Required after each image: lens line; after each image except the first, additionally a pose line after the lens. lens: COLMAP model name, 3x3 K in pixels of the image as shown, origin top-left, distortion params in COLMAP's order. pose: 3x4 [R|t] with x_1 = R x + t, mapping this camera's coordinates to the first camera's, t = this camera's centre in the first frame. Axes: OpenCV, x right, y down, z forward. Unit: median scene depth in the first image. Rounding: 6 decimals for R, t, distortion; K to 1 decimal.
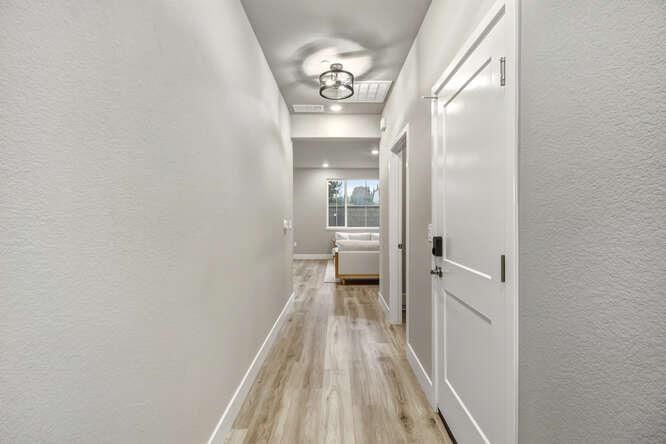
lens RADIAL K [[307.1, 0, 336.8], [0, 307.1, 211.8], [0, 0, 1]] dist [0.002913, -0.000125]
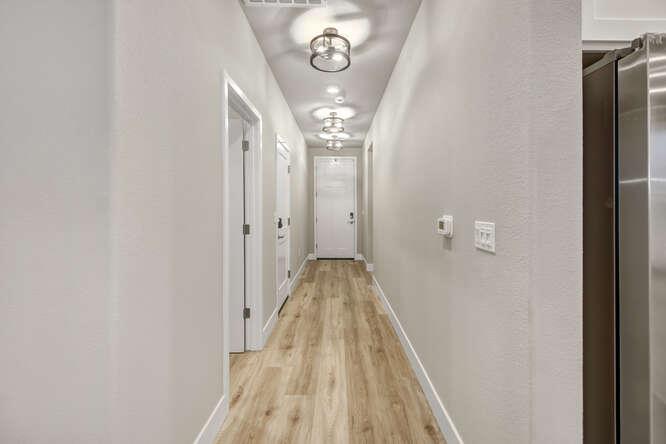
lens RADIAL K [[307.1, 0, 336.8], [0, 307.1, 211.8], [0, 0, 1]] dist [0.002913, -0.000125]
pose [[-0.999988, 0.004309, 0.002482, -0.018981], [0.004304, 0.999989, -0.002105, 0.032674], [-0.002491, -0.002095, -0.999995, 2.086600]]
